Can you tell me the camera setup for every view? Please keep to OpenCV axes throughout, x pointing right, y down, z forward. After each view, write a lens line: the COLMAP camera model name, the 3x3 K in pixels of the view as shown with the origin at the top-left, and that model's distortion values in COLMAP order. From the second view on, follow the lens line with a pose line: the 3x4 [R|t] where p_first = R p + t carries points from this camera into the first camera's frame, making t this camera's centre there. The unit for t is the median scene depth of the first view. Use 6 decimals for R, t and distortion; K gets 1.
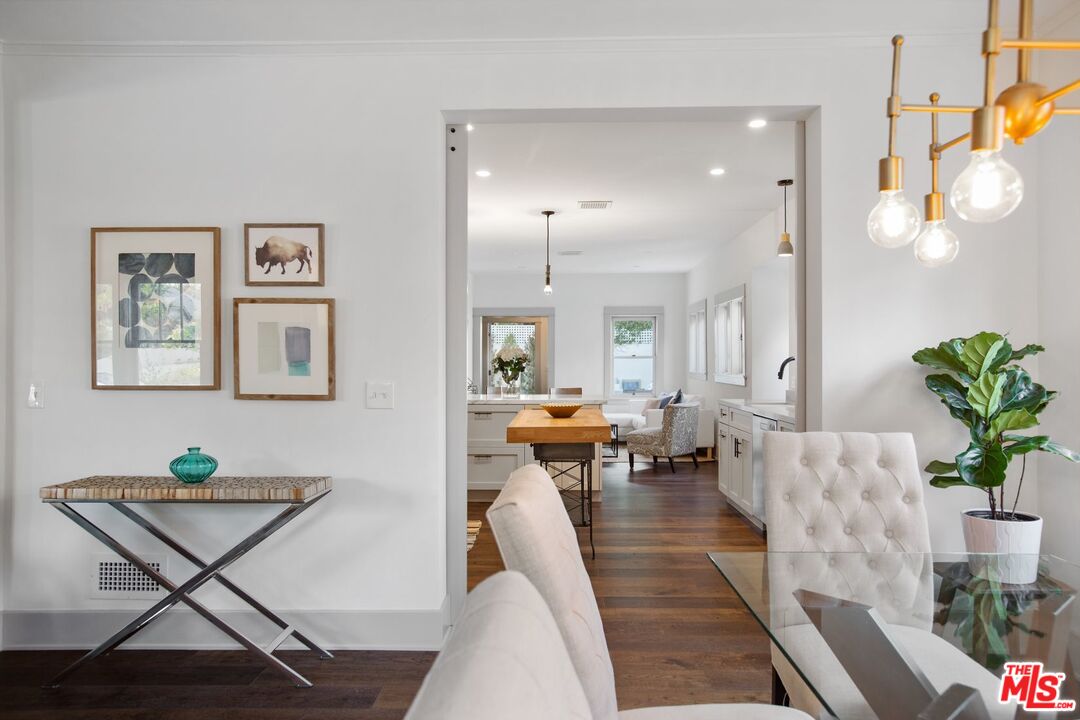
lens RADIAL K [[735.5, 0, 531.2], [0, 735.5, 376.2], [0, 0, 1]] dist [0.007099, -0.003151]
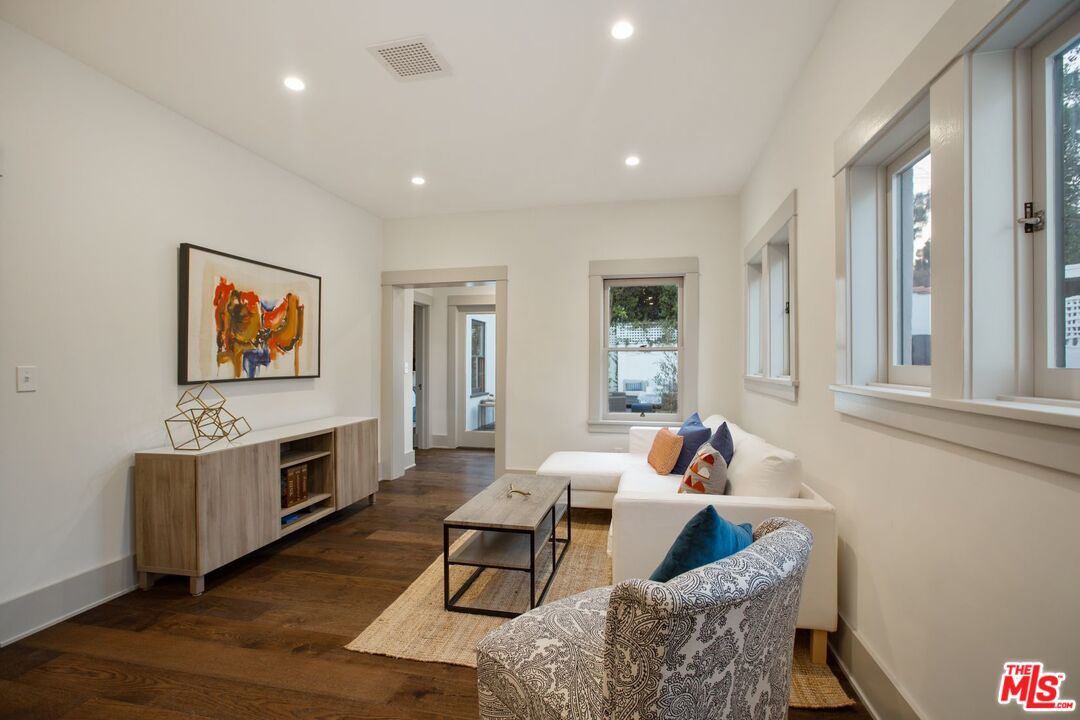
lens RADIAL K [[463.1, 0, 550.4], [0, 463.1, 361.7], [0, 0, 1]] dist [-0.016802, 0.006289]
pose [[0.983946, 0.002091, -0.178455, 0.178899], [-0.006424, 0.999698, -0.023702, -0.010148], [0.178352, 0.024468, 0.983663, 0.852250]]
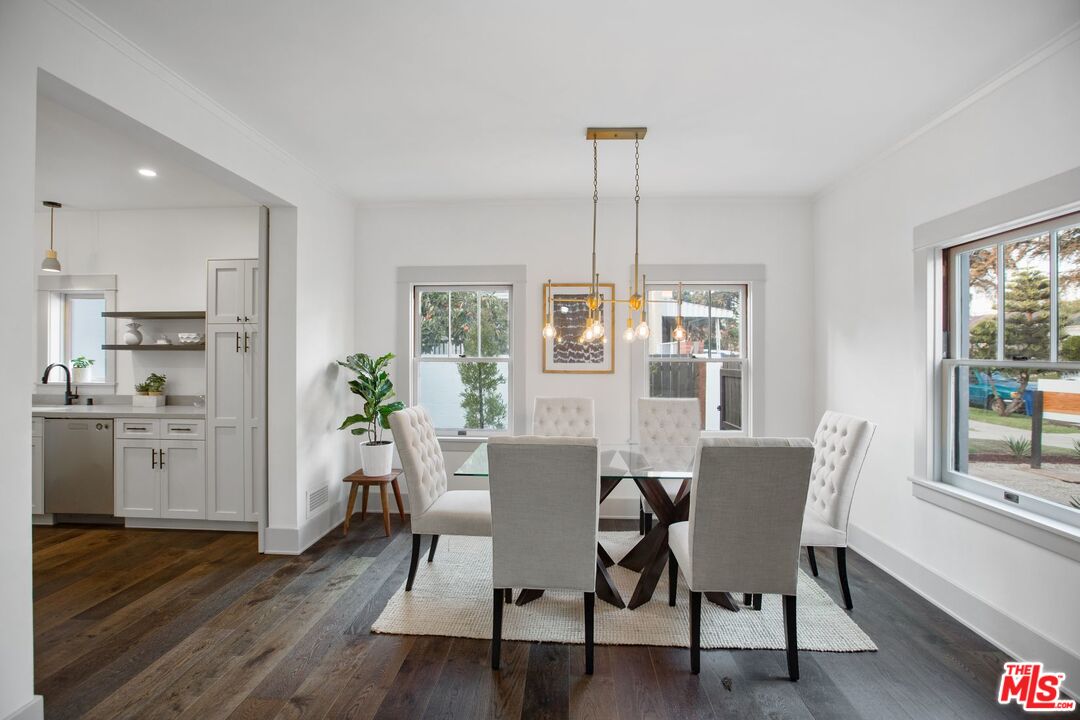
lens RADIAL K [[495.7, 0, 530.8], [0, 495.7, 362.5], [0, 0, 1]] dist [-0.003543, 0.000615]
pose [[0.012964, 0.000847, 0.999916, -0.255292], [0.018357, 0.999831, -0.001085, -0.008986], [-0.999747, 0.018370, 0.012946, 0.189462]]
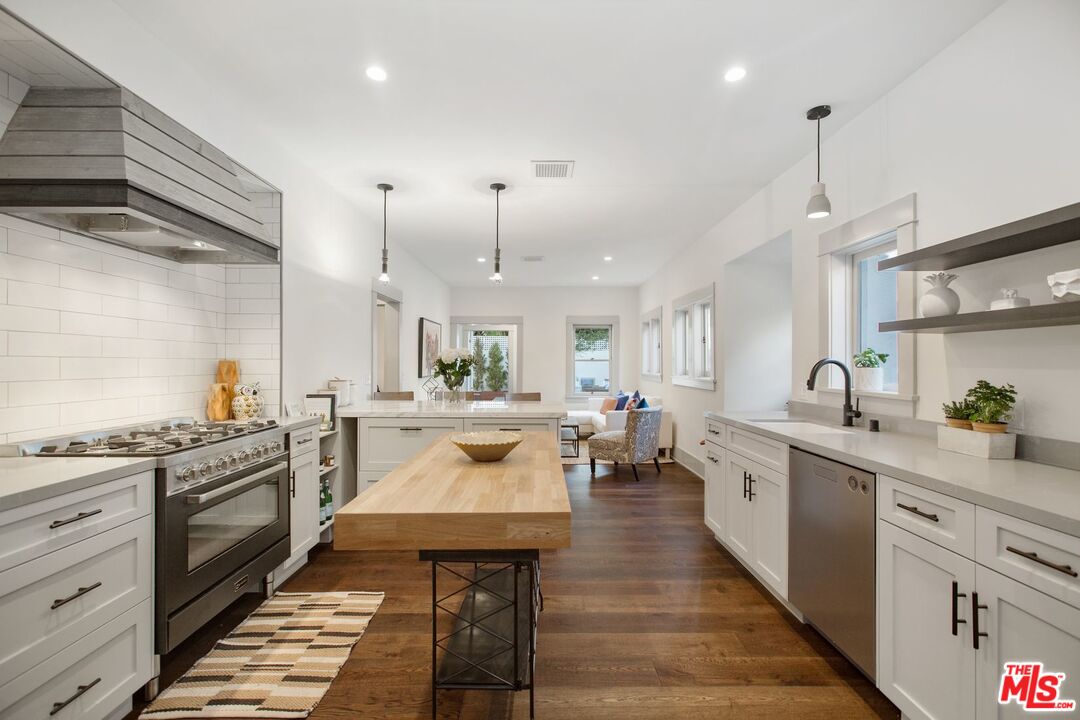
lens RADIAL K [[463.1, 0, 544.6], [0, 463.1, 360.7], [0, 0, 1]] dist [-0.016802, 0.006289]
pose [[0.998845, 0.004745, 0.047805, 0.042218], [-0.003470, 0.999637, -0.026728, -0.008102], [-0.047914, 0.026531, 0.998499, 0.388301]]
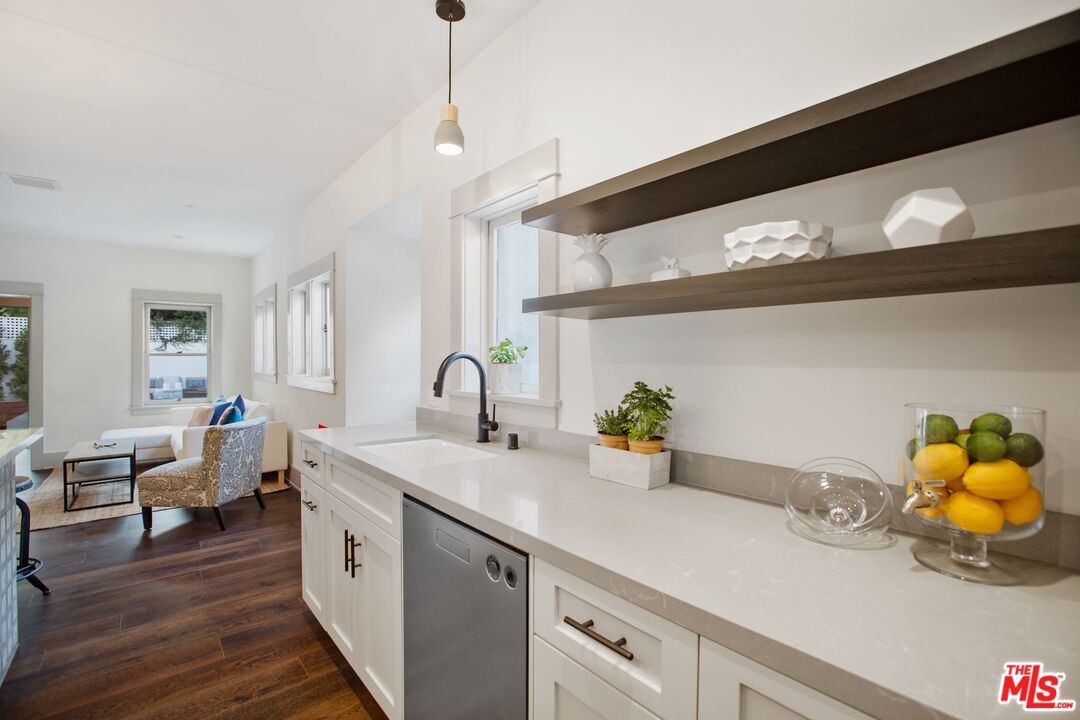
lens RADIAL K [[463.1, 0, 523.1], [0, 463.1, 358.4], [0, 0, 1]] dist [-0.016802, 0.006289]
pose [[0.749723, 0.002891, 0.661746, 0.118892], [0.011866, 0.999771, -0.017811, -0.010812], [-0.661646, 0.021205, 0.749517, 0.495706]]
